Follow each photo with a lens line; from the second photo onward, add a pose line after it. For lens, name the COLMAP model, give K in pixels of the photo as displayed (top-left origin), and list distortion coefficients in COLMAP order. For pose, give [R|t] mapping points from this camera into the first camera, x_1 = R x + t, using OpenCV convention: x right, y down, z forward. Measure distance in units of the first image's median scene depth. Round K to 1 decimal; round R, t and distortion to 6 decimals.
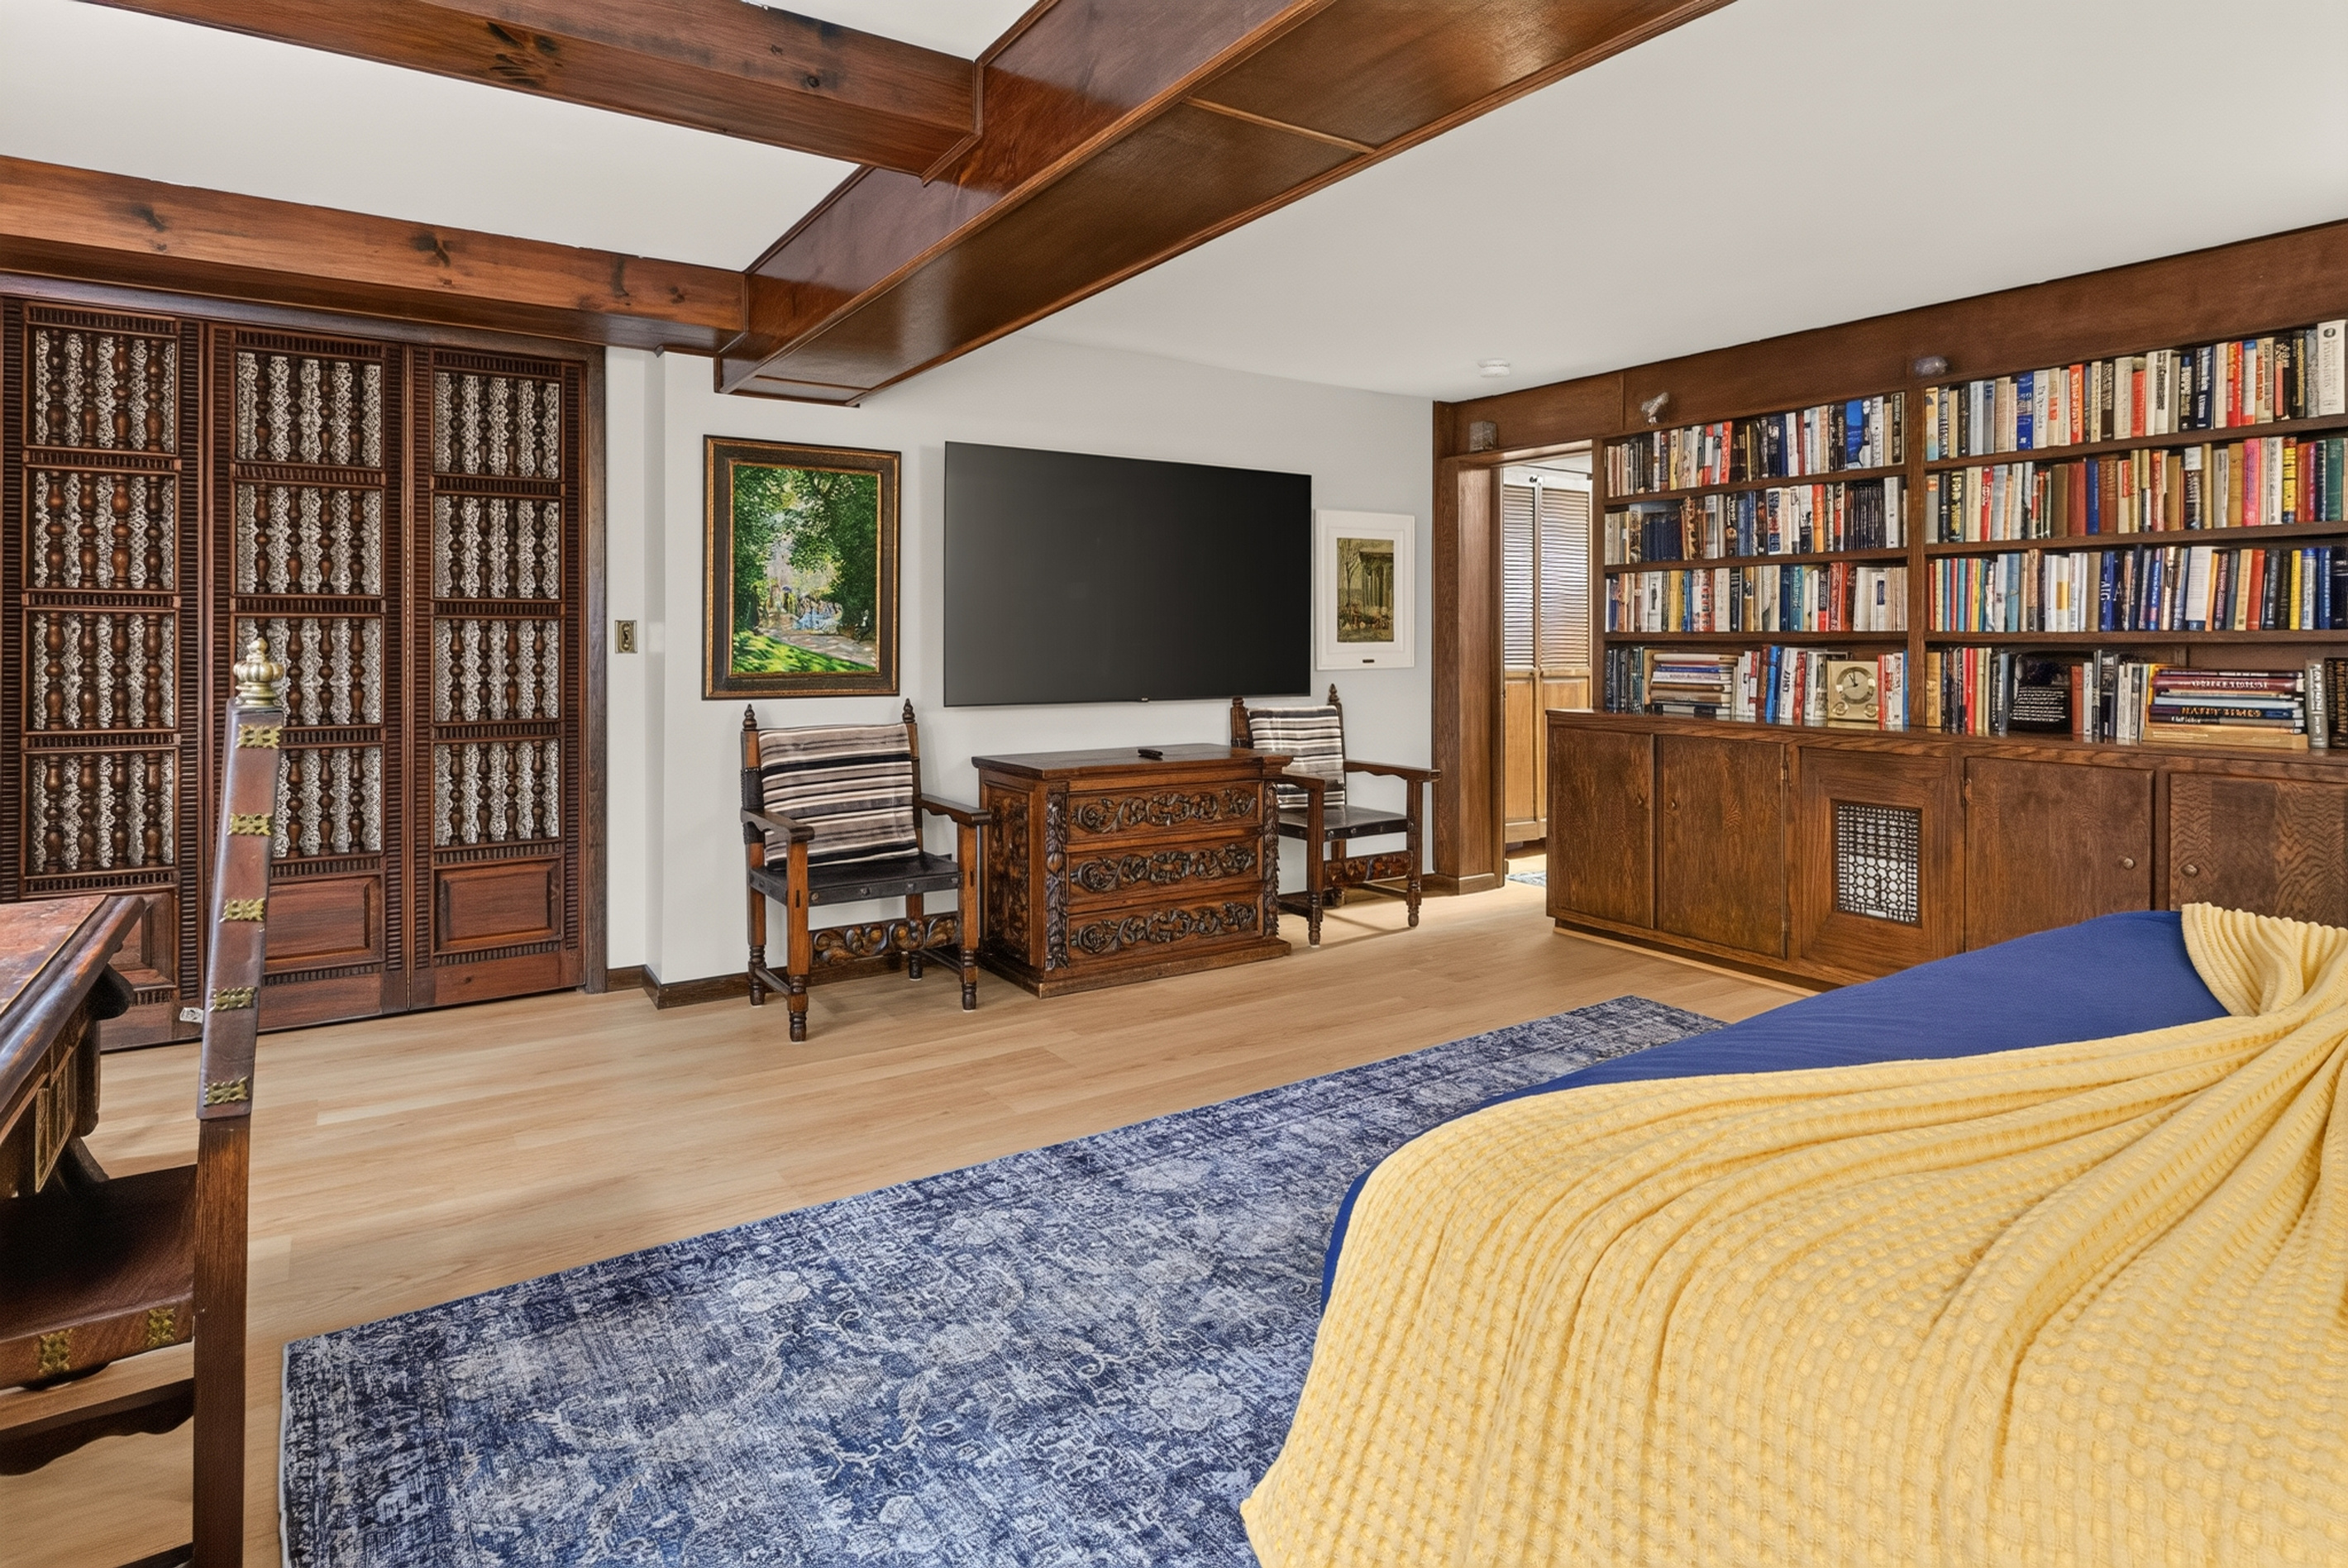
lens RADIAL K [[1271.4, 0, 1183.6], [0, 1271.4, 653.8], [0, 0, 1]] dist [0.003083, 0.001112]
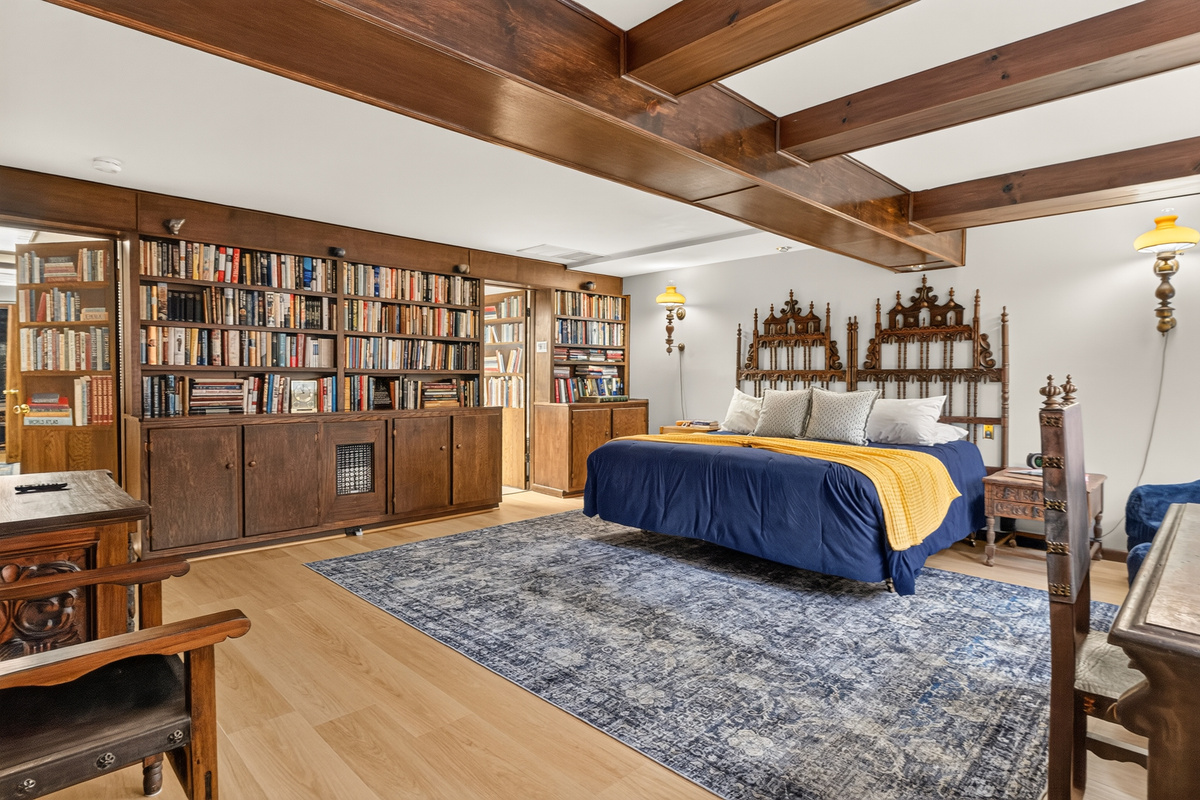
lens RADIAL K [[628.9, 0, 600.0], [0, 628.9, 400.0], [0, 0, 1]] dist [0.001250, -0.000229]
pose [[-0.191192, -0.037843, 0.980823, -0.644522], [0.002753, 0.999232, 0.039090, -0.003420], [-0.981549, 0.010174, -0.190941, 0.786007]]
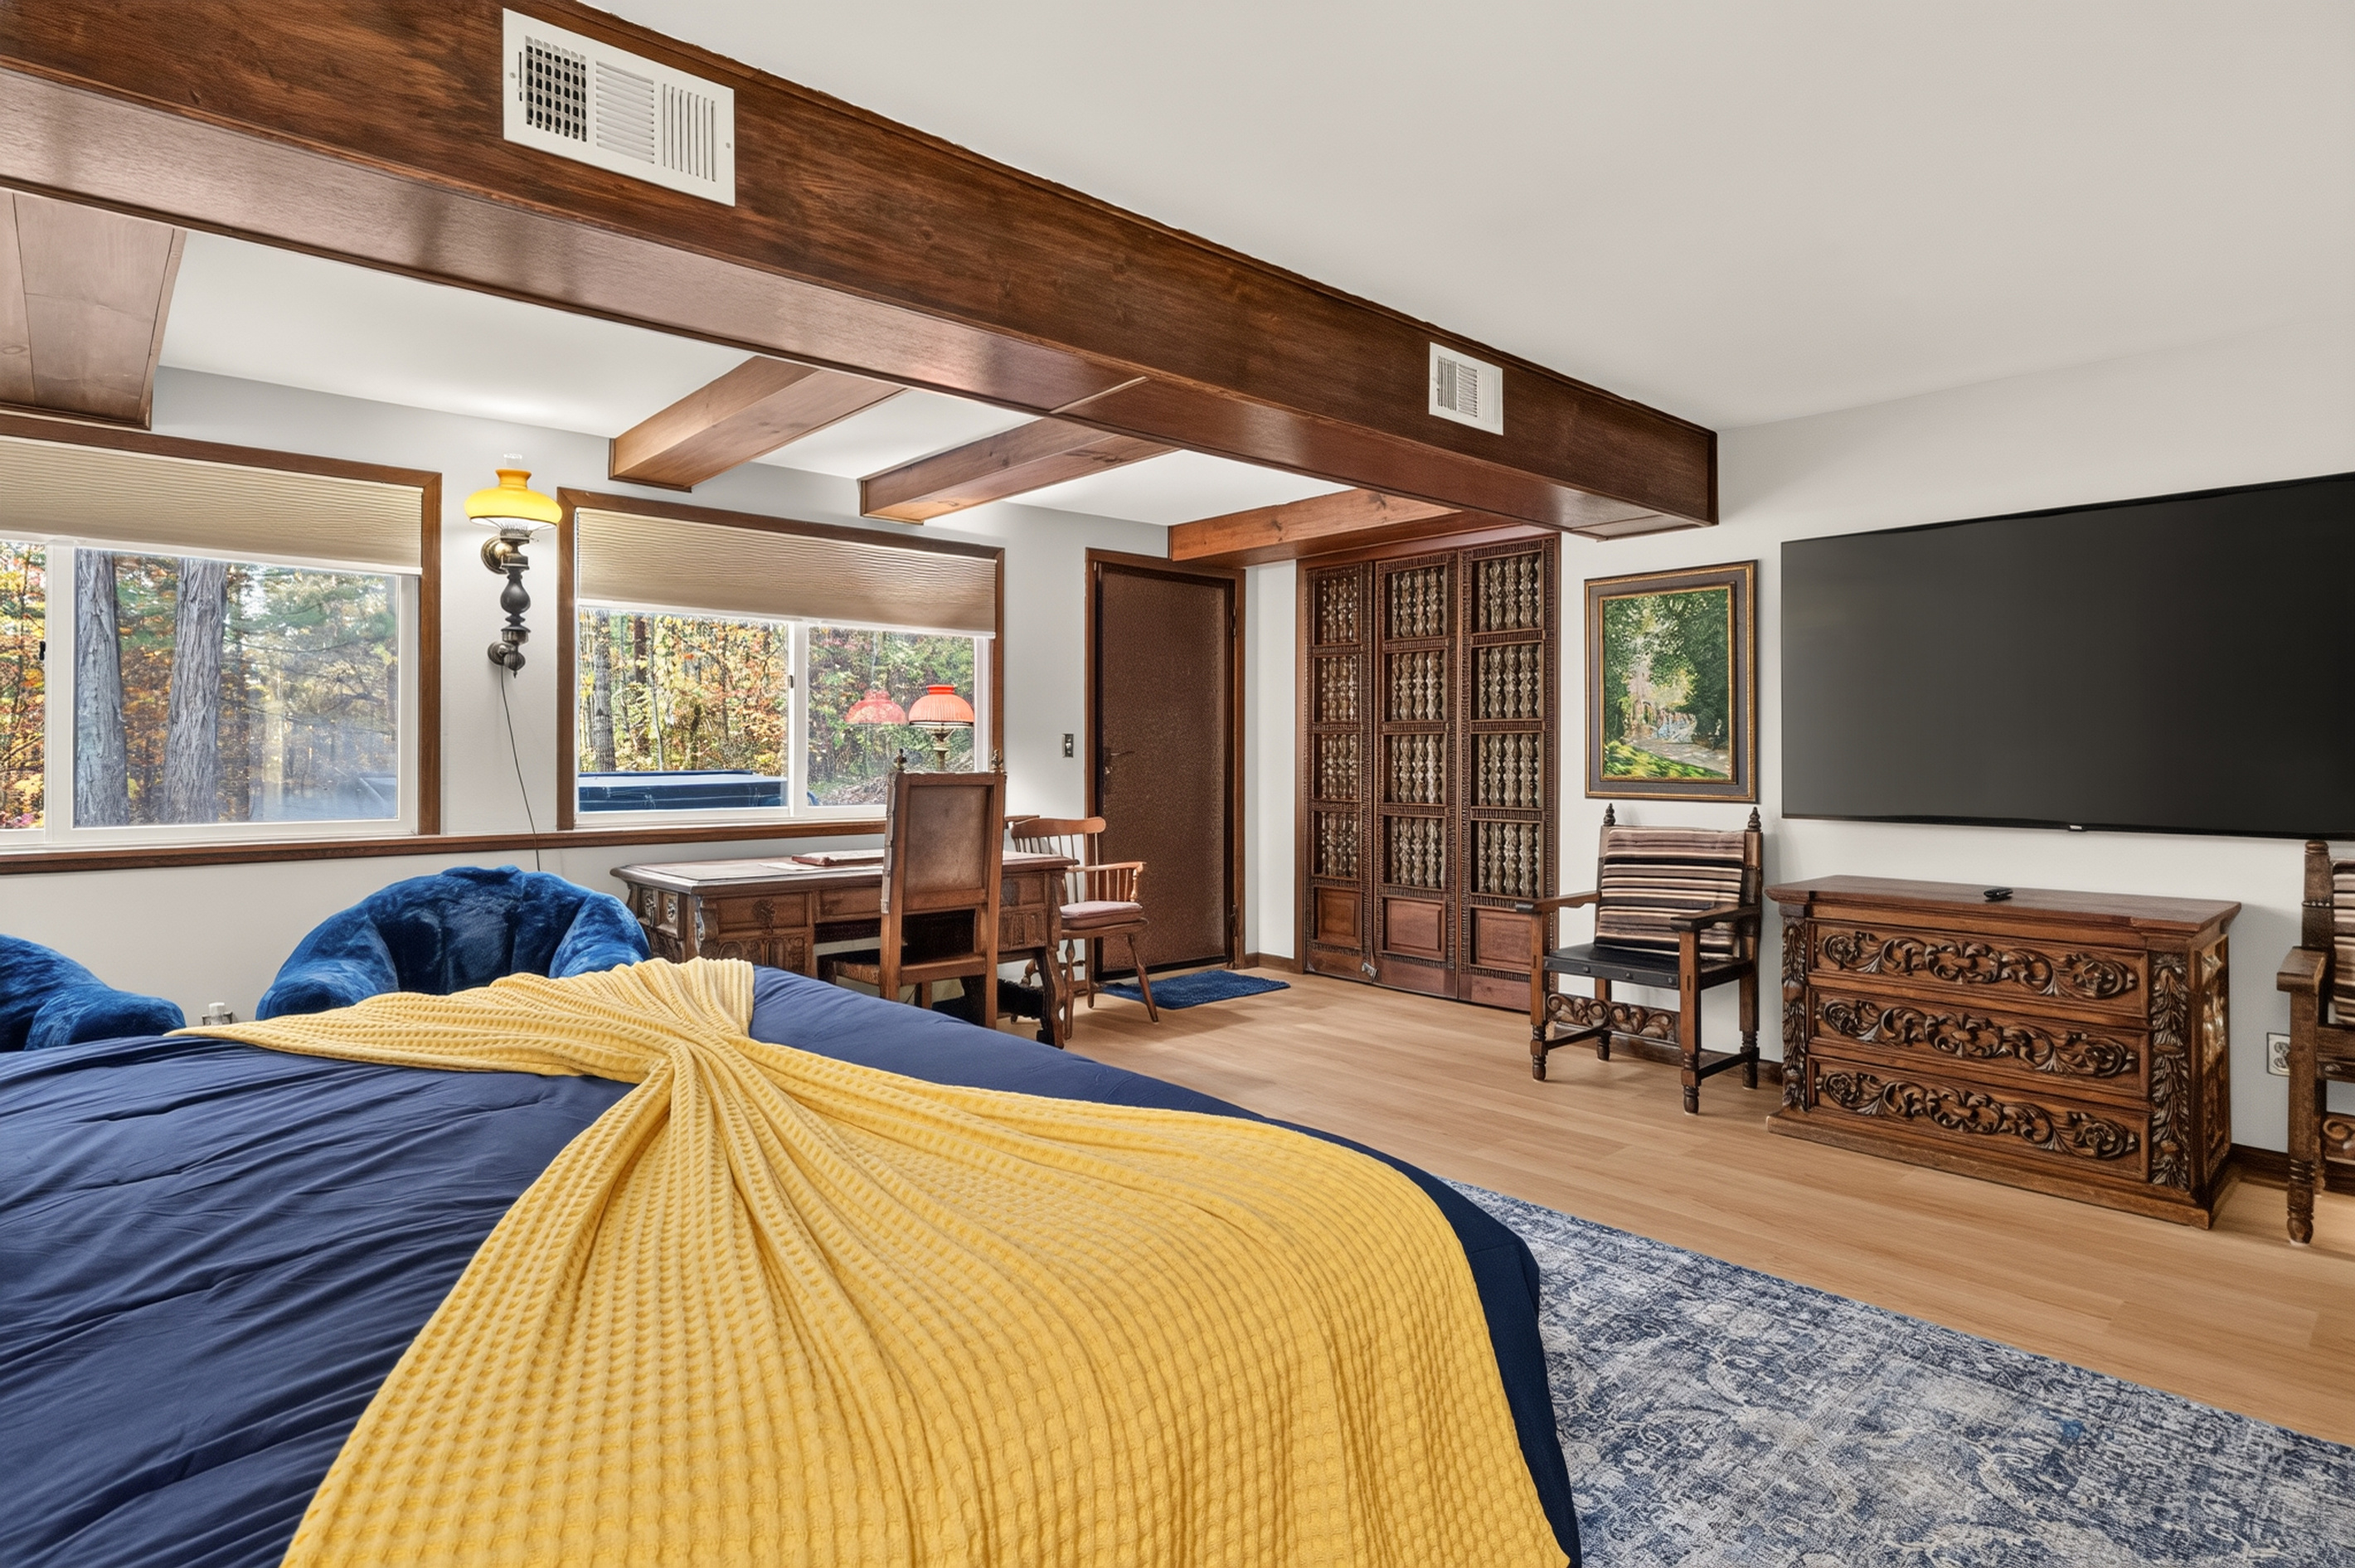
lens RADIAL K [[1234.2, 0, 1177.5], [0, 1234.2, 784.0], [0, 0, 1]] dist [0.001250, -0.000229]
pose [[0.151069, 0.024608, -0.988217, 0.744055], [-0.015263, 0.999629, 0.022559, 0.002362], [0.988405, 0.011675, 0.151388, 0.447663]]
